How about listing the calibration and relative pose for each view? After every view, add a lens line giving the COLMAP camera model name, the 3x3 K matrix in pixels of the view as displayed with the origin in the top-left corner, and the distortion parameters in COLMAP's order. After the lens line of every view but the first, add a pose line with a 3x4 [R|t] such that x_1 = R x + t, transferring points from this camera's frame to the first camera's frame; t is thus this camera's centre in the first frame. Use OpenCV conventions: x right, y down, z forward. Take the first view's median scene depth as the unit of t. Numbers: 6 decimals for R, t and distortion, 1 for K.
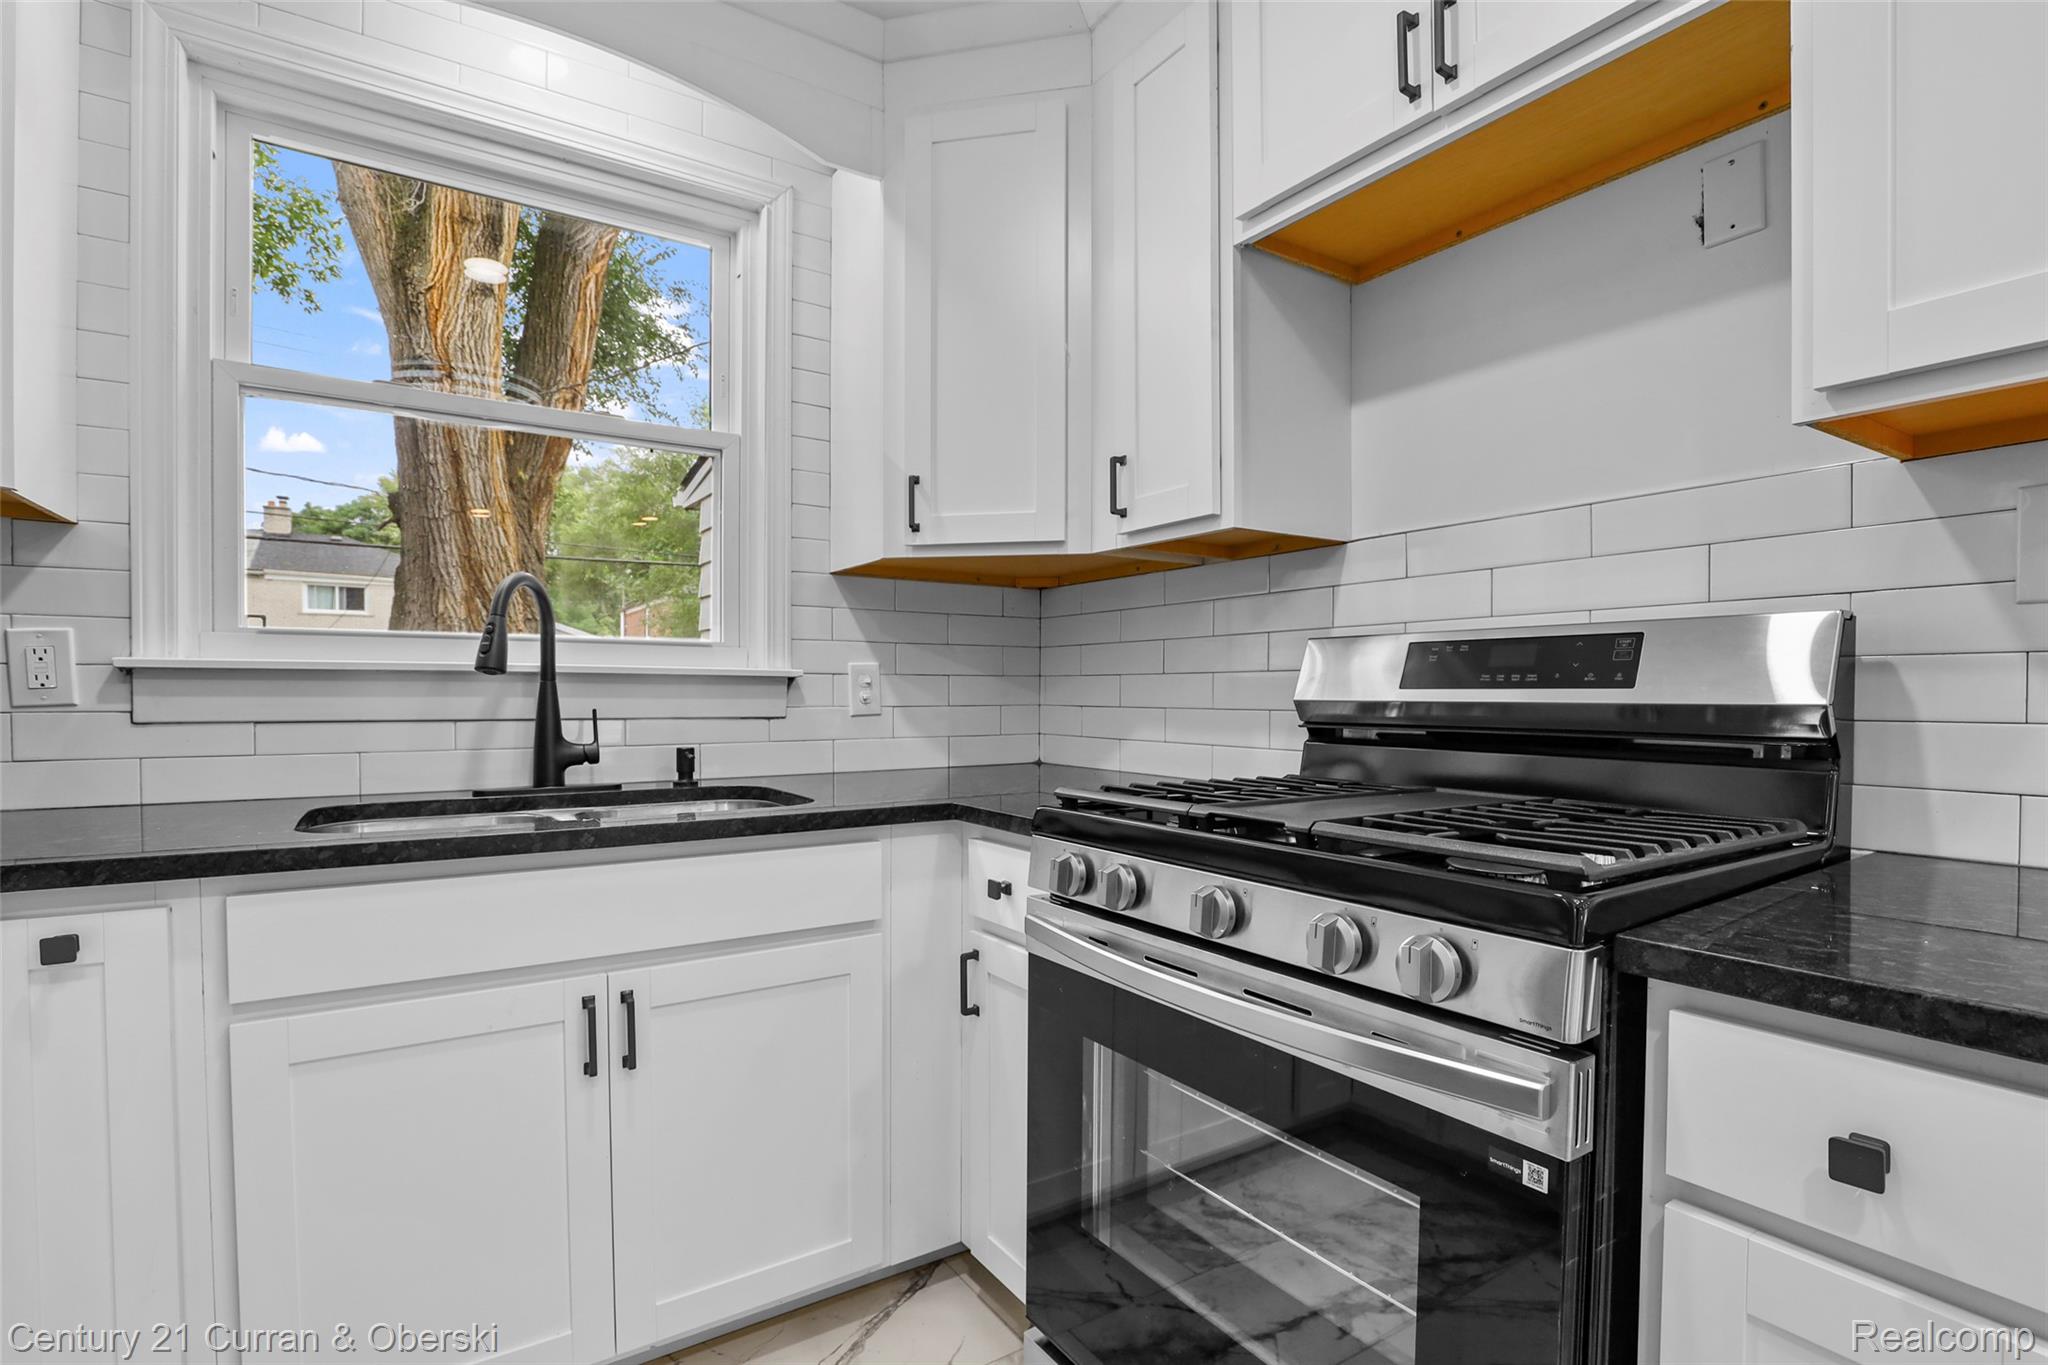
lens RADIAL K [[958.0, 0, 1020.5], [0, 958.0, 720.1], [0, 0, 1]] dist [-0.033793, 0.002125]
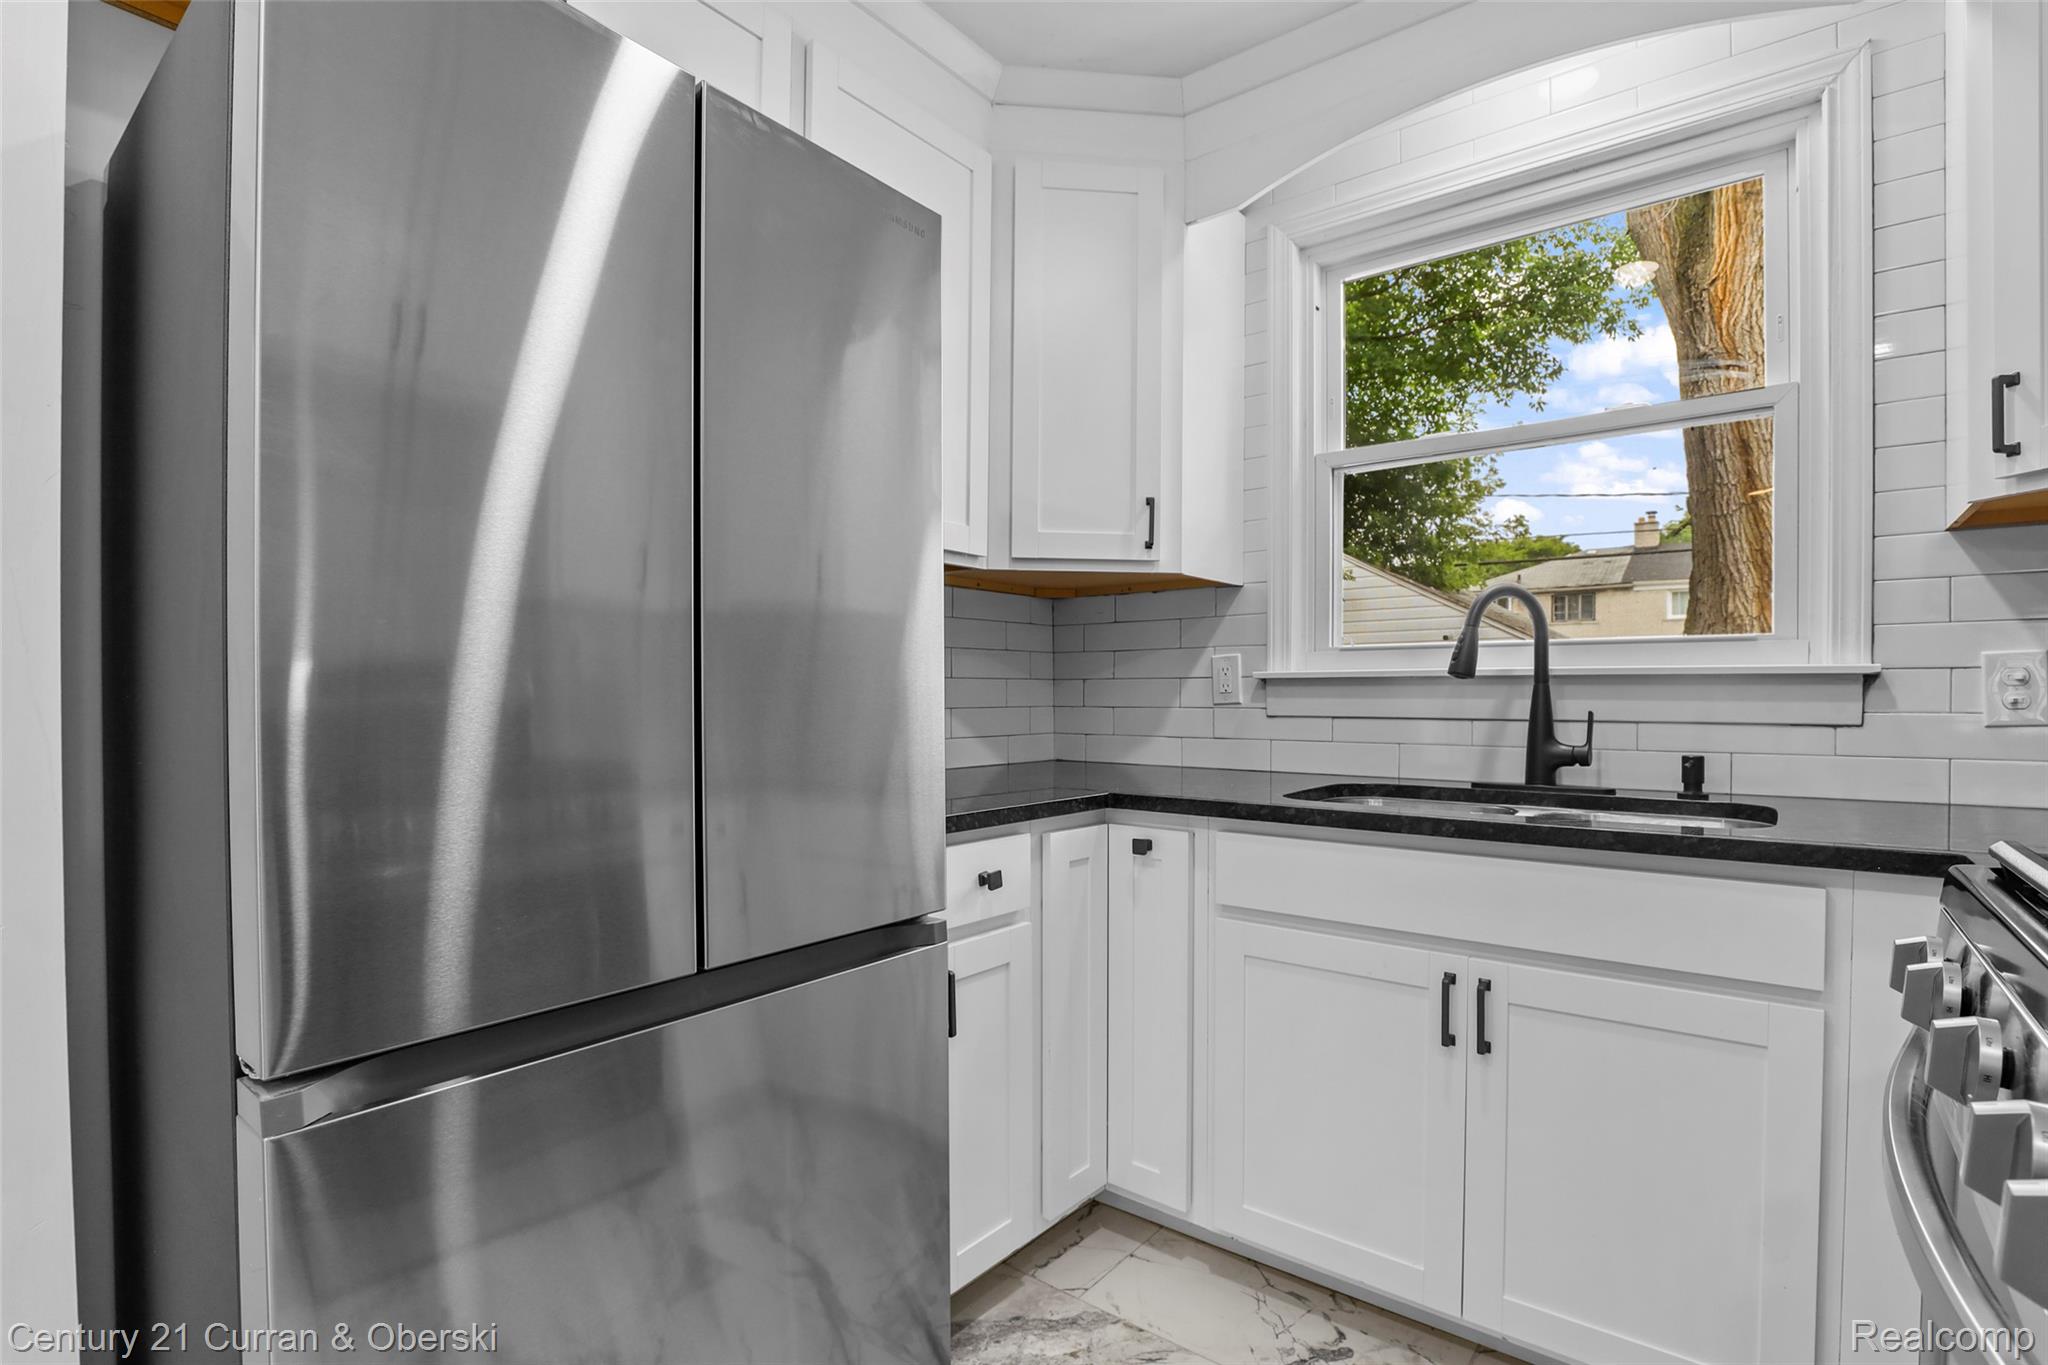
lens RADIAL K [[953.6, 0, 1031.5], [0, 953.6, 709.8], [0, 0, 1]] dist [-0.031350, 0.000892]
pose [[0.305187, 0.010825, -0.952231, 0.319002], [-0.024316, 0.999698, 0.003571, -0.002381], [0.951982, 0.022064, 0.305358, 0.152145]]
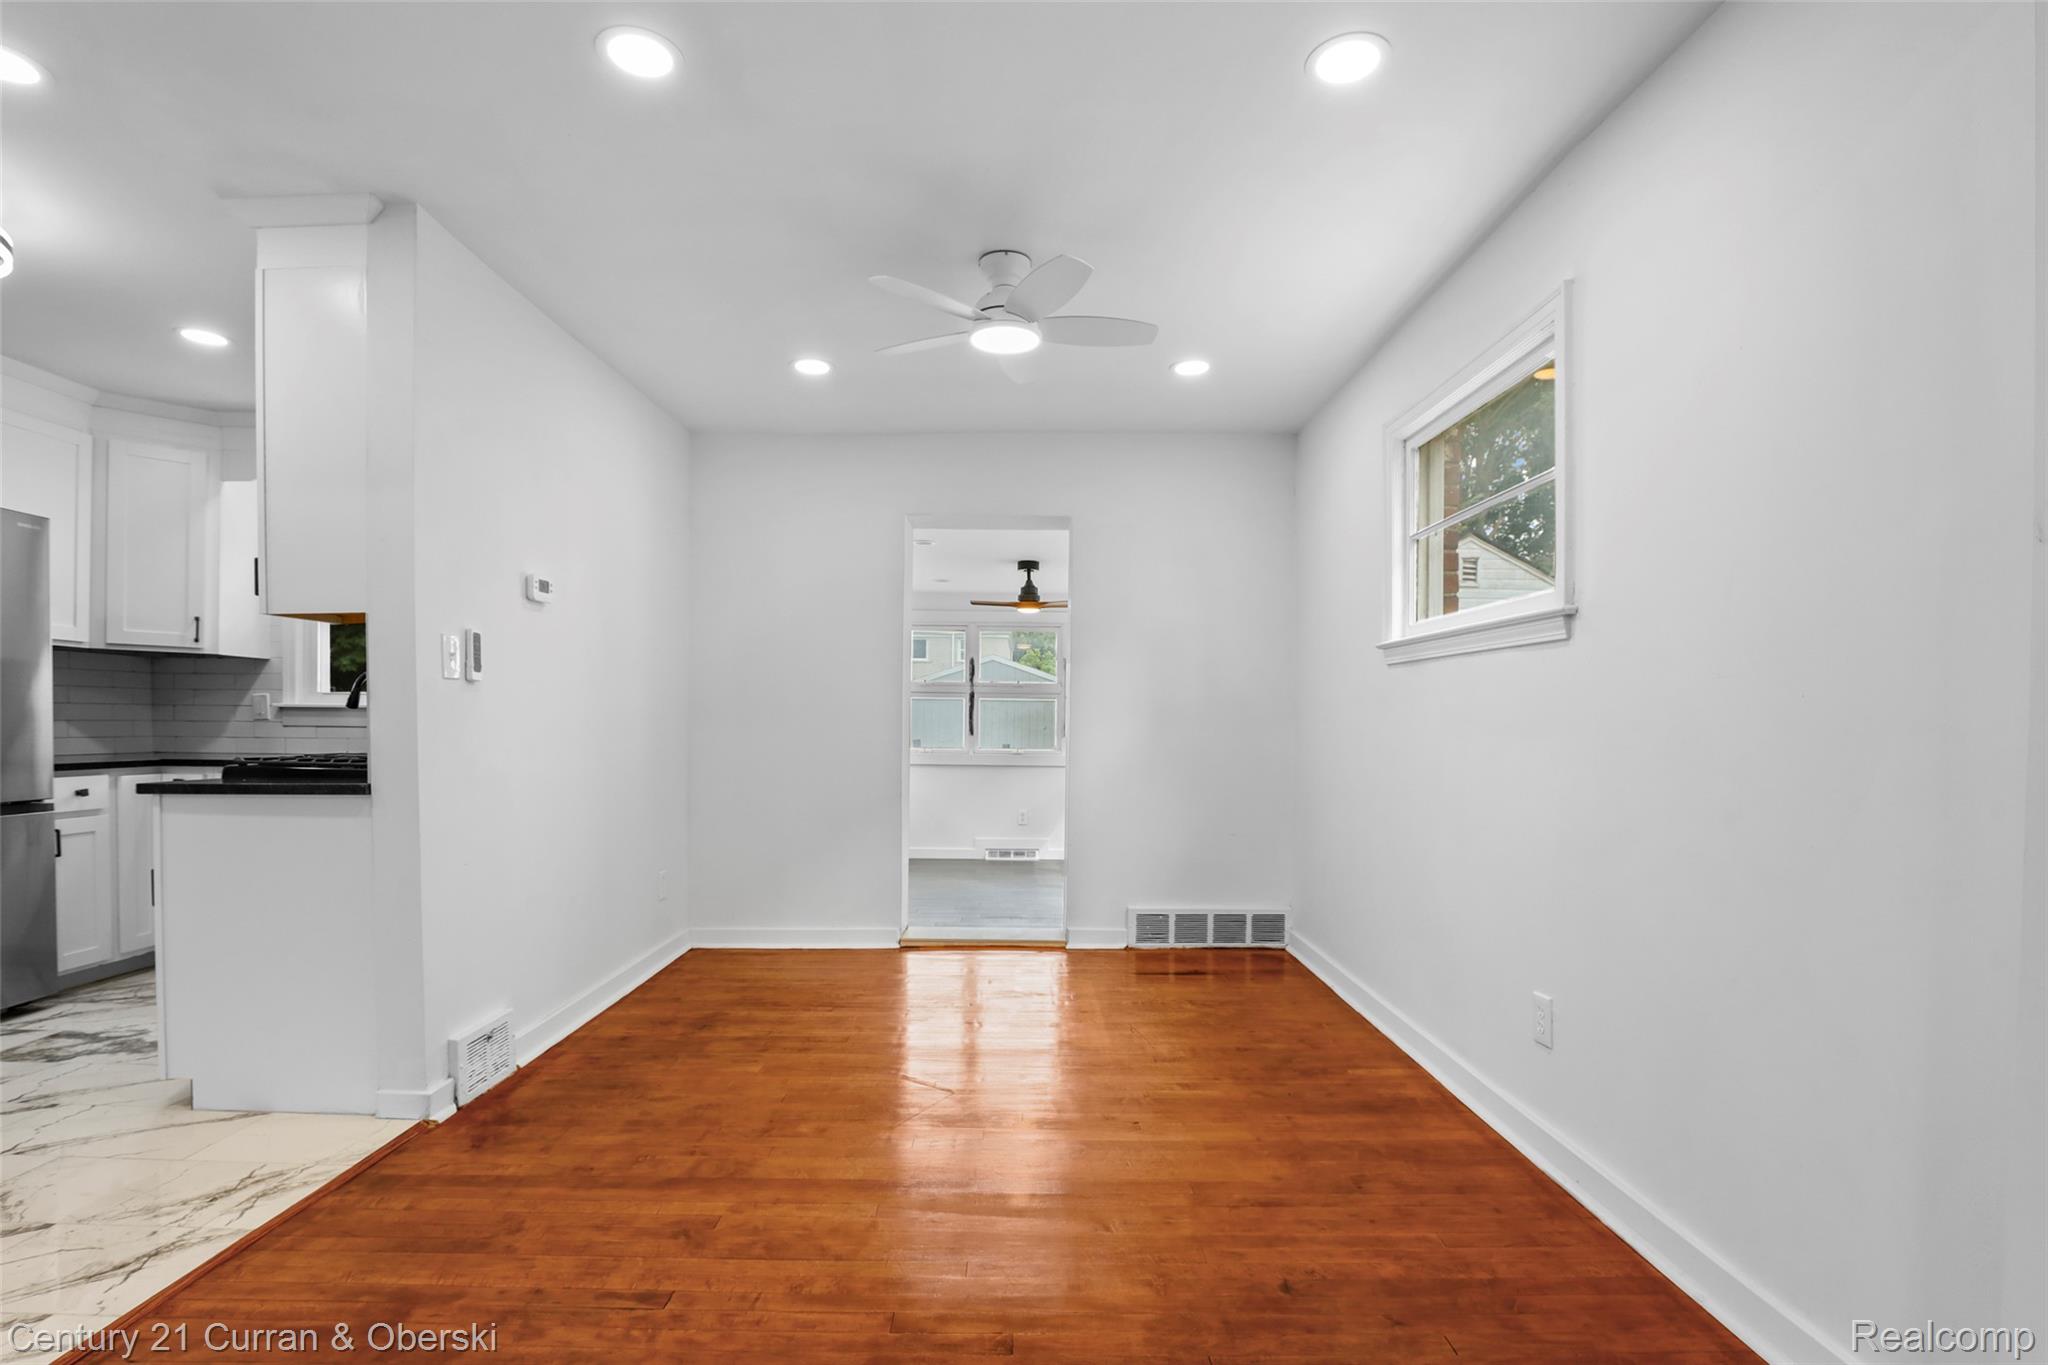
lens RADIAL K [[969.8, 0, 1012.4], [0, 969.8, 742.4], [0, 0, 1]] dist [-0.024877, 0.001367]
pose [[0.829057, 0.016557, -0.558919, 2.227455], [-0.023280, 0.999717, -0.004917, 0.013758], [0.558680, 0.017088, 0.829207, -0.177512]]
